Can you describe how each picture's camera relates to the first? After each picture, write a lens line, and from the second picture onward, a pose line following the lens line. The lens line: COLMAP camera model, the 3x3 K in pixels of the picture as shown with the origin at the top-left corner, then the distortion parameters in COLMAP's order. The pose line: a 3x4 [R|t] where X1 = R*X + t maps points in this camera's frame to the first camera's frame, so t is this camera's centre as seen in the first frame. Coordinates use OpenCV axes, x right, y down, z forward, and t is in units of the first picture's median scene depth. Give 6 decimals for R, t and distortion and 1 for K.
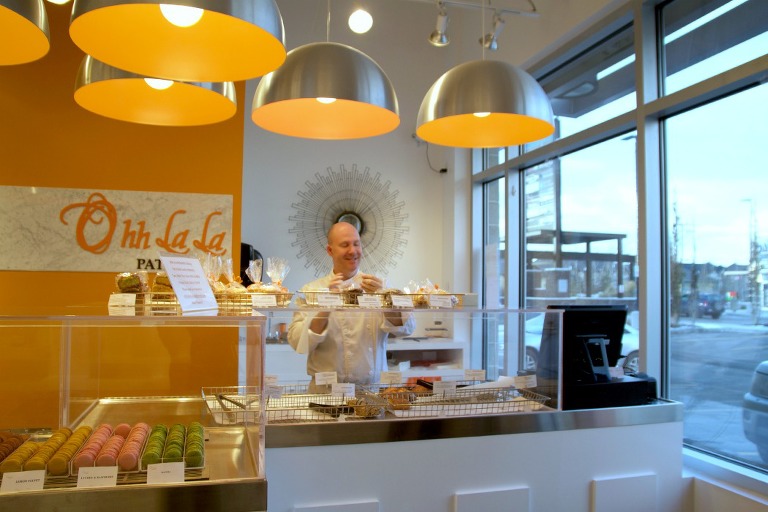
lens RADIAL K [[612.5, 0, 383.5], [0, 612.5, 275.2], [0, 0, 1]] dist [-0.010957, -0.002823]
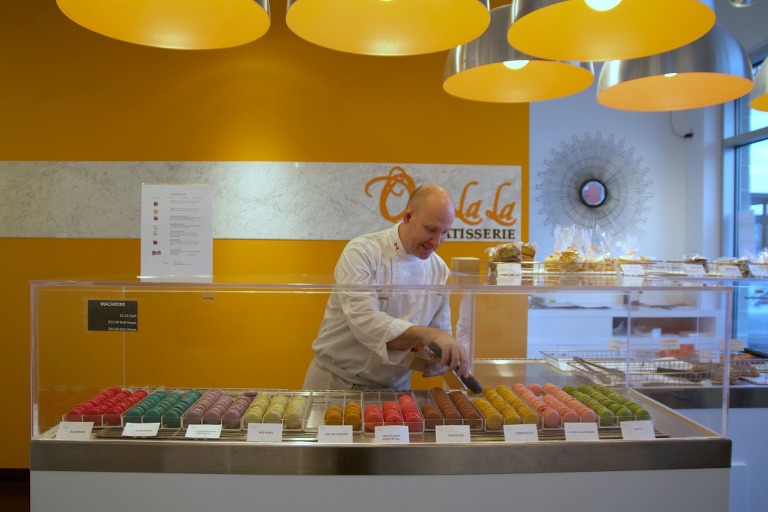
lens RADIAL K [[620.2, 0, 384.0], [0, 620.2, 256.0], [0, 0, 1]] dist [-0.005929, 0.002300]
pose [[0.991198, -0.001474, -0.132377, -0.344250], [0.004980, 0.999645, 0.026161, -0.007769], [0.132291, -0.026590, 0.990854, -0.072175]]
